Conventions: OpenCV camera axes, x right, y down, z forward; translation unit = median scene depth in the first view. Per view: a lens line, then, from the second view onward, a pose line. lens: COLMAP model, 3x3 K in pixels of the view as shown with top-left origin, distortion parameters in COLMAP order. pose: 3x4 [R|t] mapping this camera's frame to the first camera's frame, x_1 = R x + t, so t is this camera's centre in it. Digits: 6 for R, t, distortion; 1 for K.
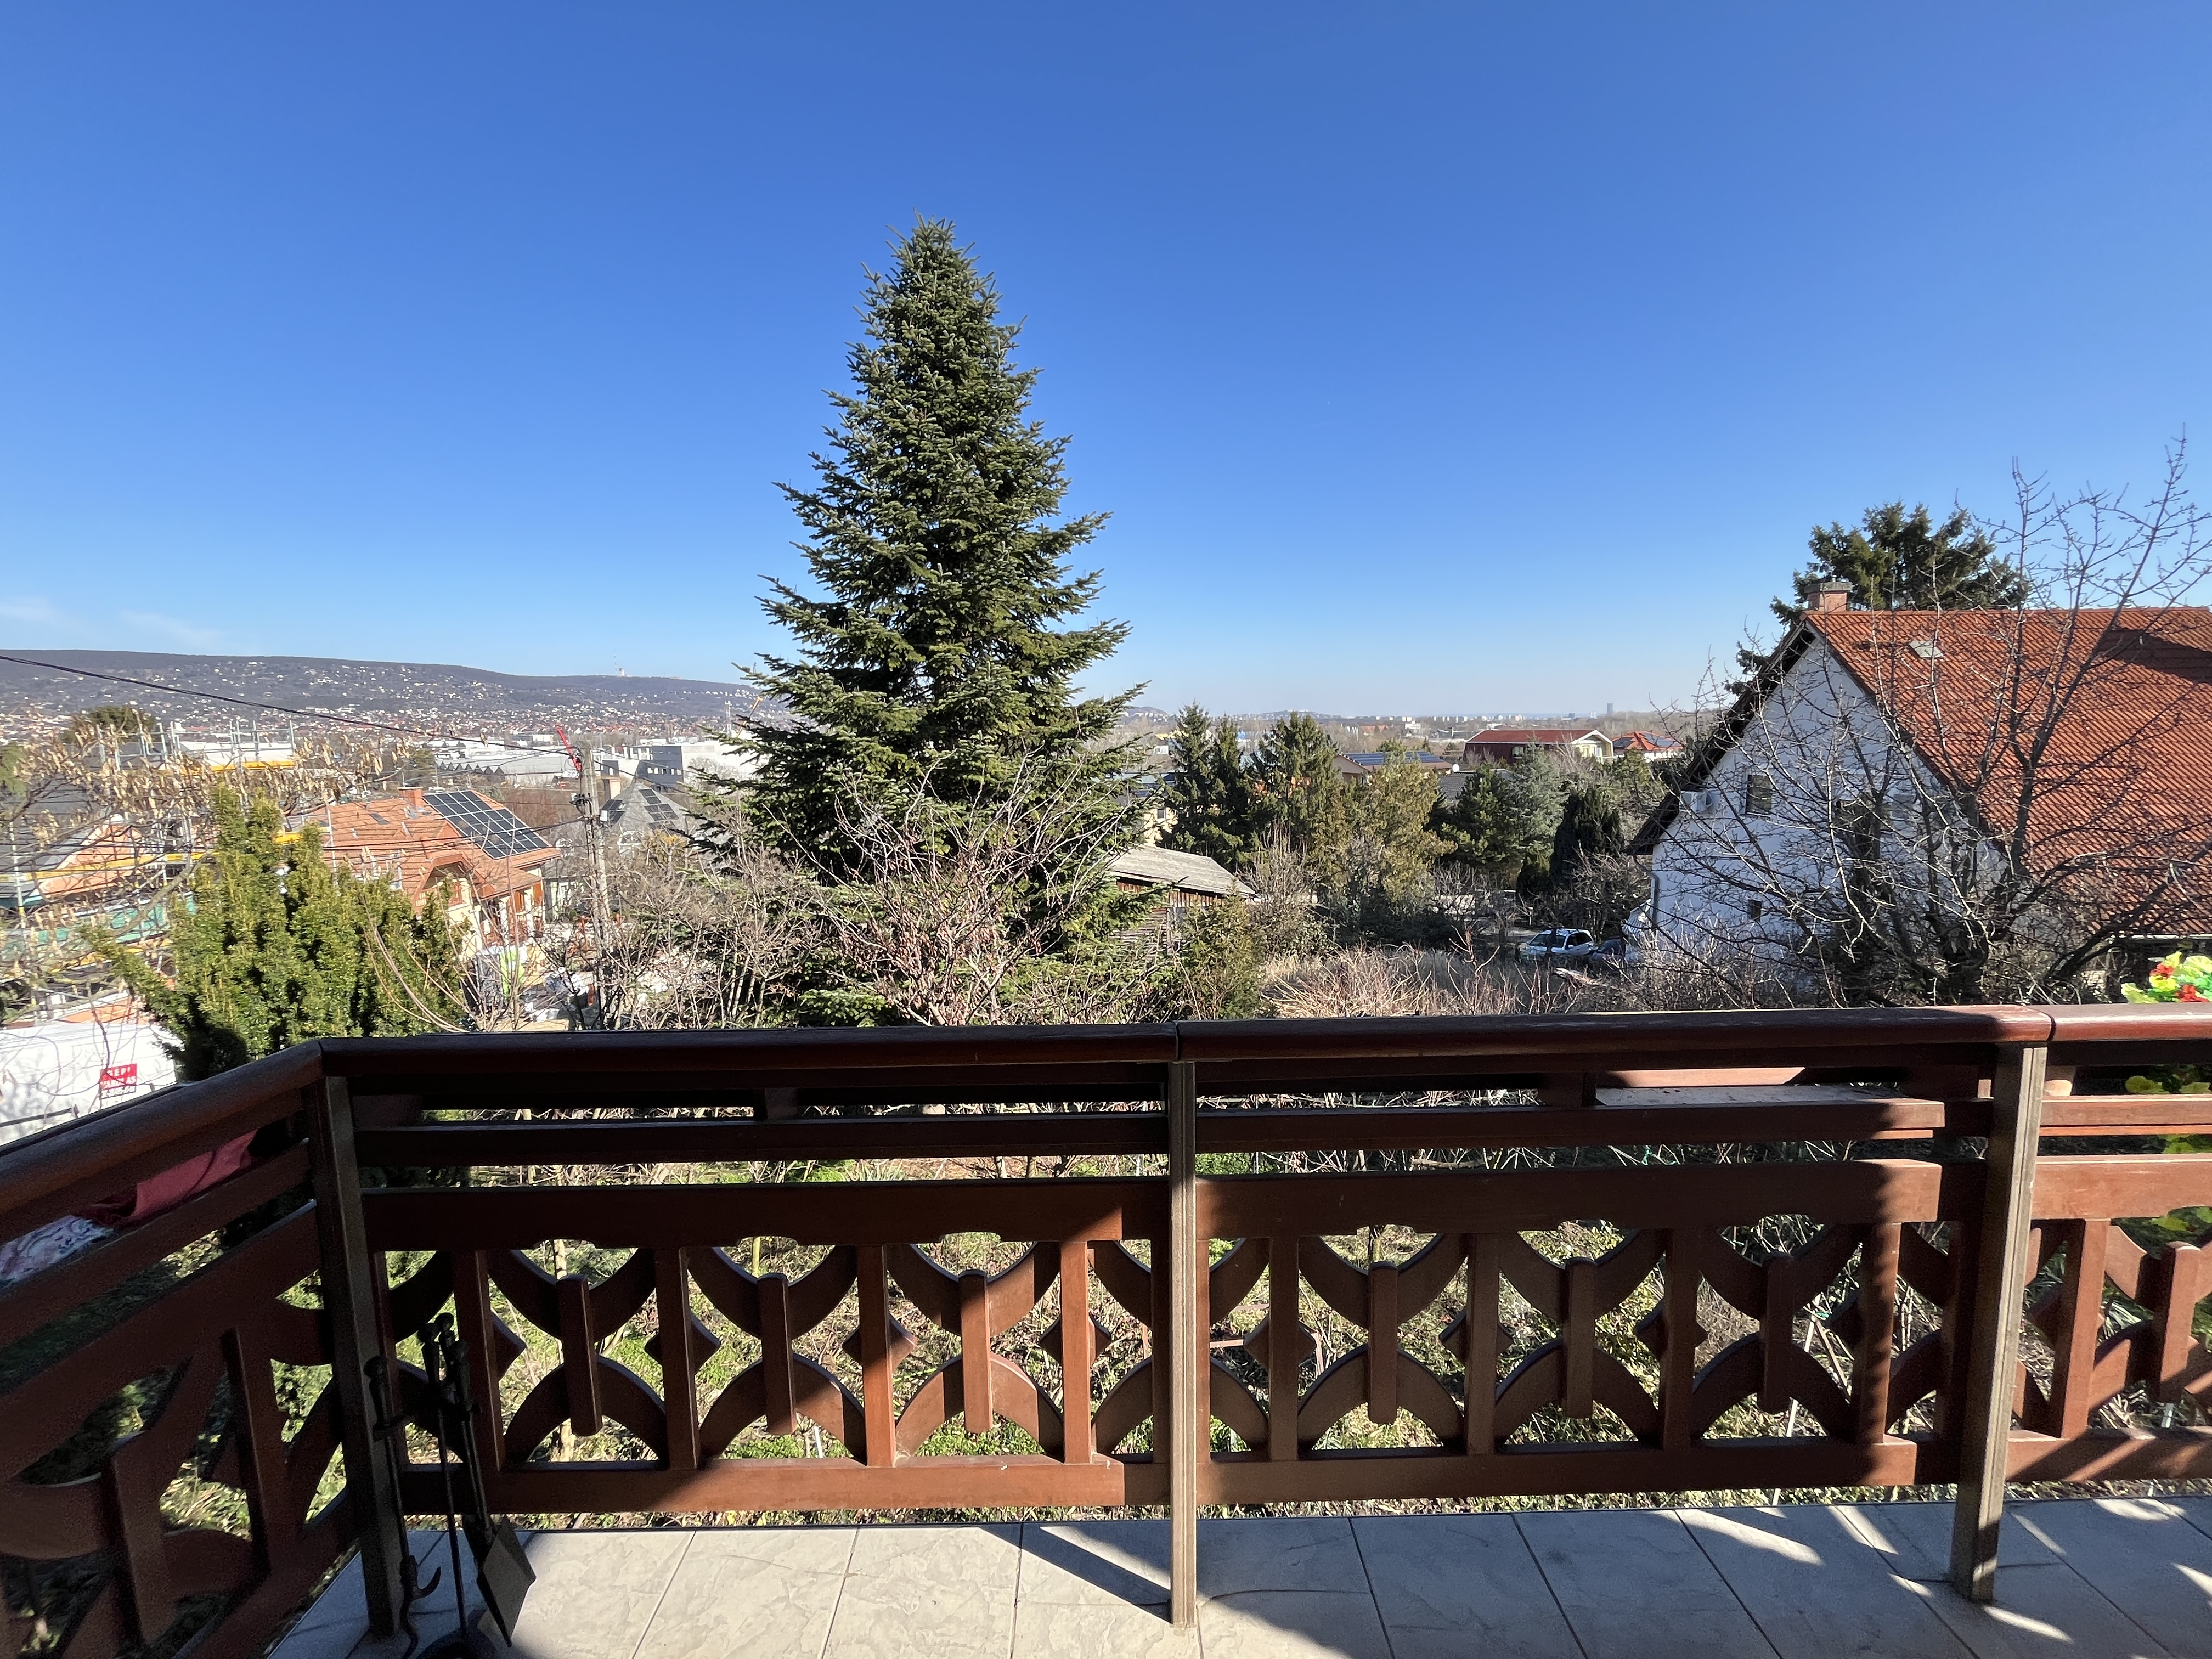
lens RADIAL K [[899.0, 0, 1103.4], [0, 899.0, 827.2], [0, 0, 1]] dist [0.000463, -0.000542]
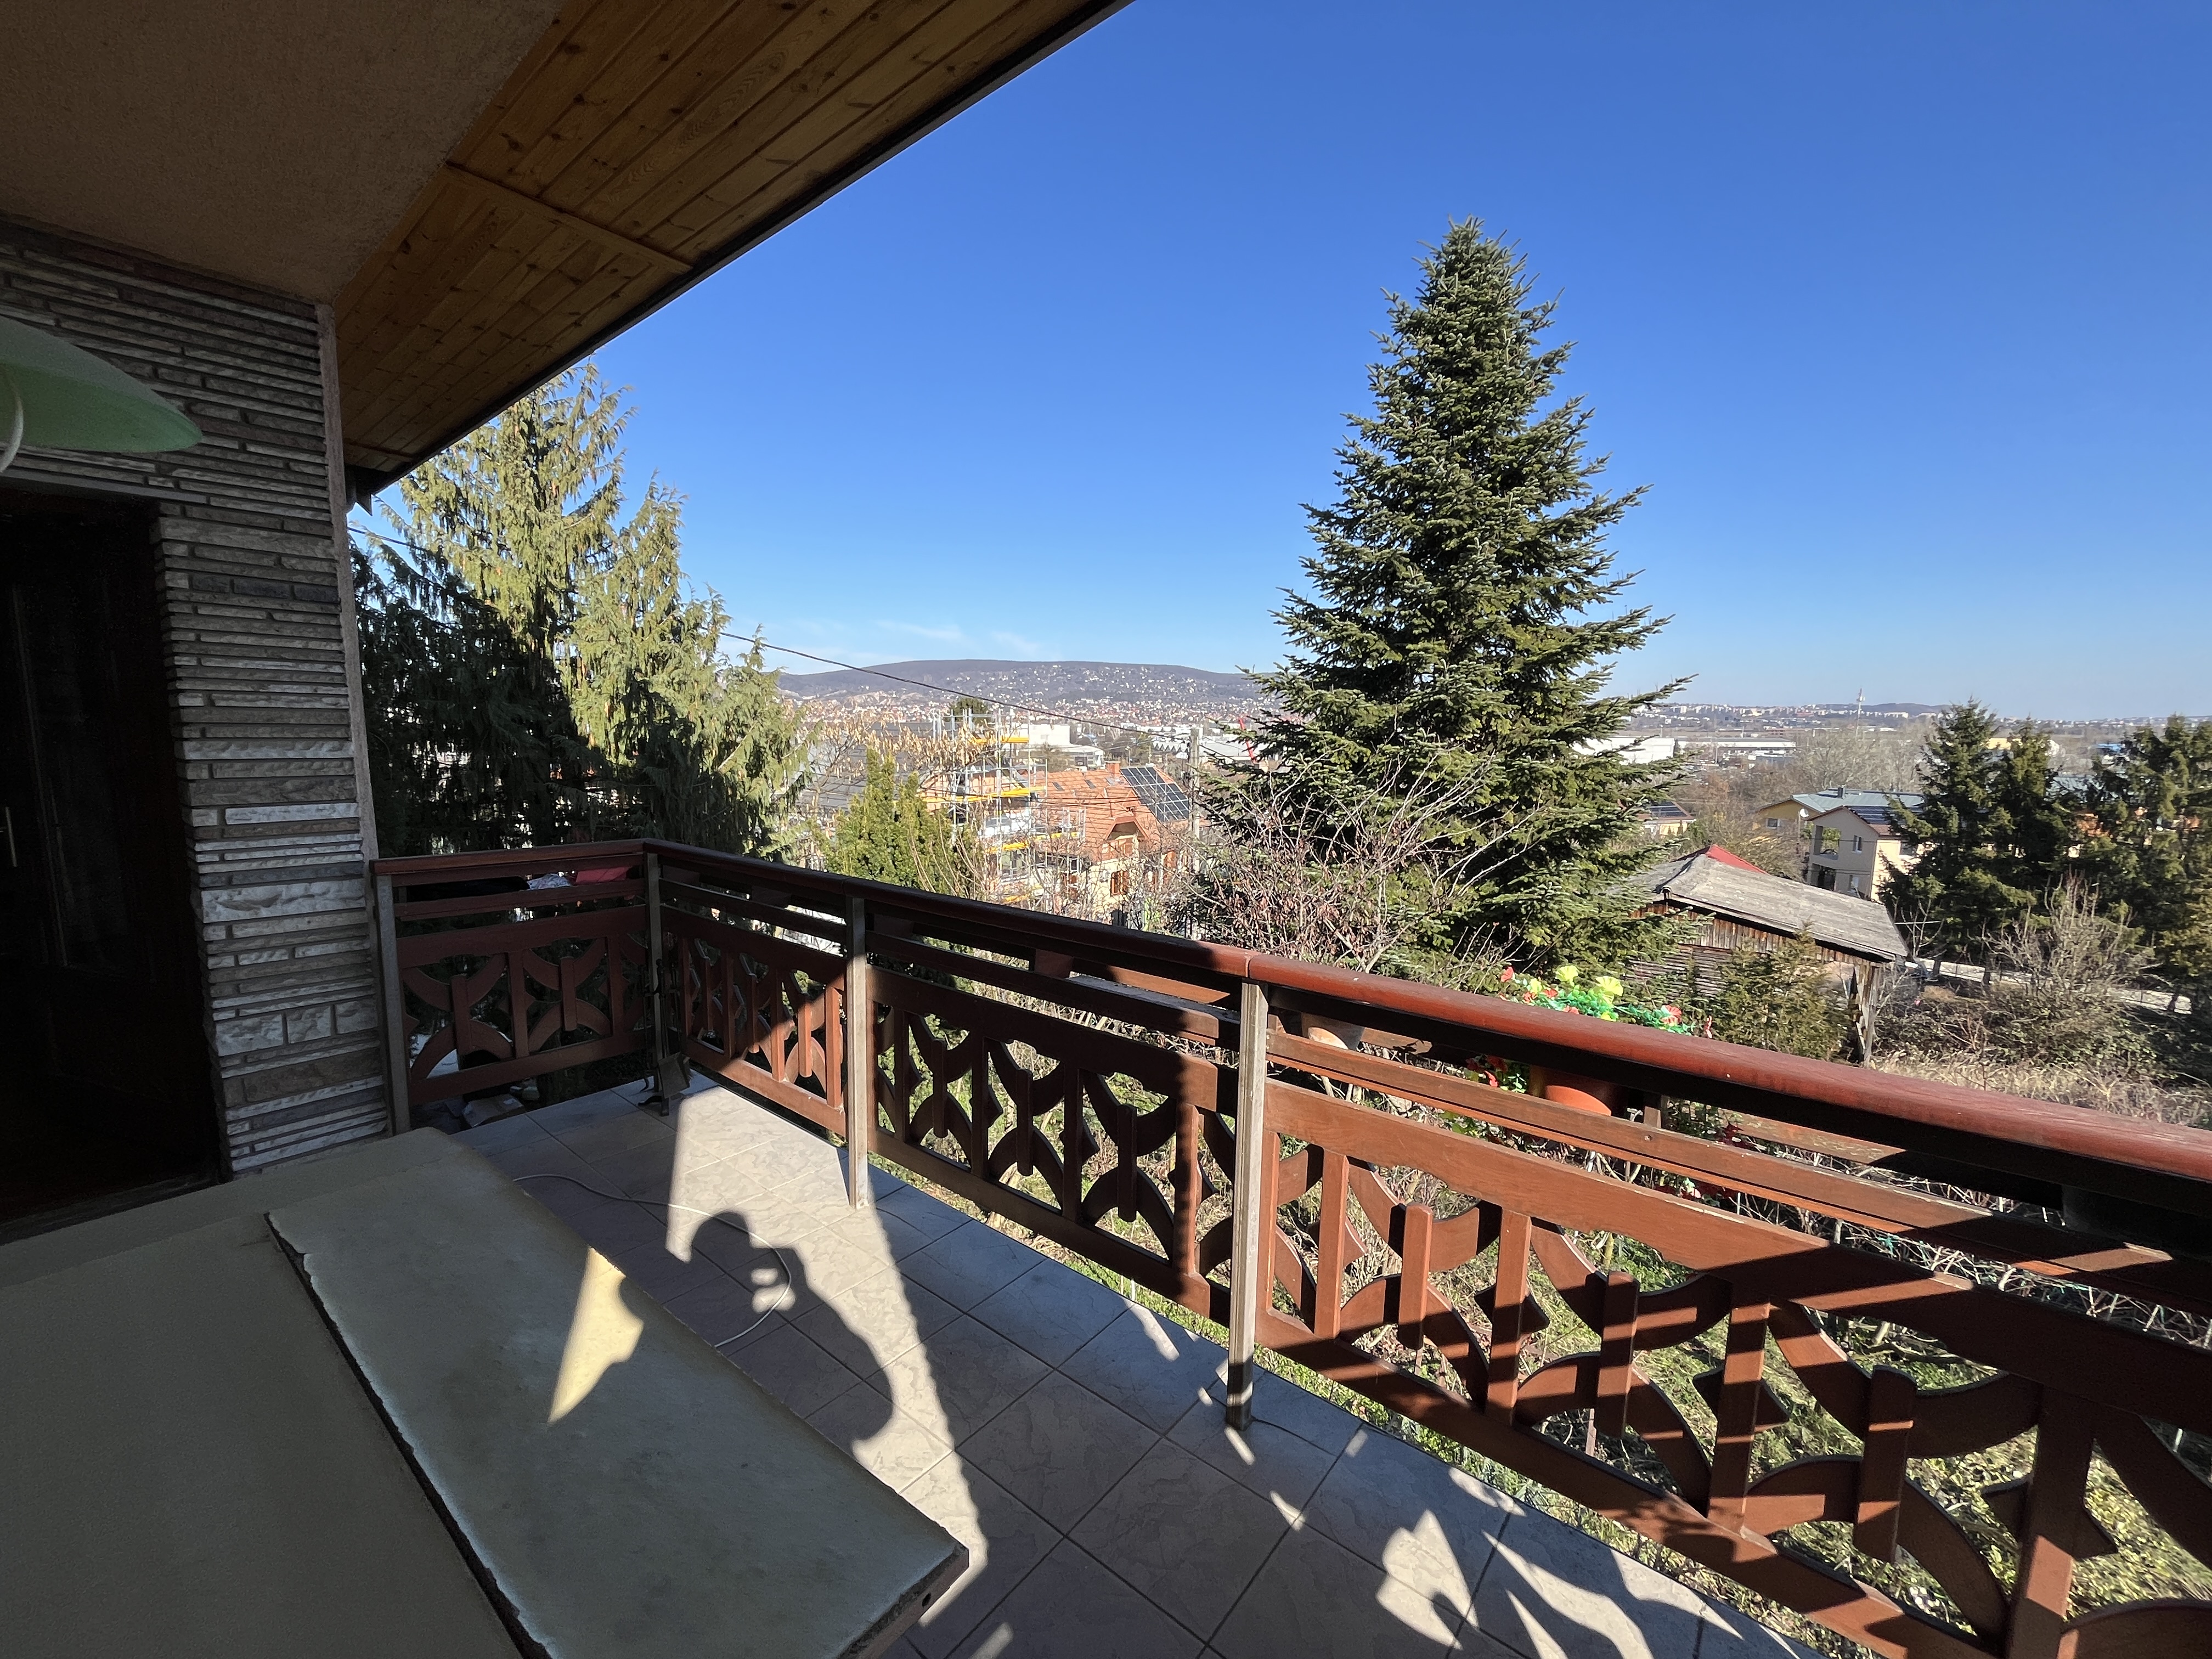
lens RADIAL K [[899.0, 0, 1103.4], [0, 899.0, 827.2], [0, 0, 1]] dist [0.000463, -0.000542]
pose [[0.767076, 0.096479, -0.634261, 0.190875], [-0.092466, 0.994932, 0.039513, -0.001967], [0.634858, 0.028338, 0.772109, -0.015444]]
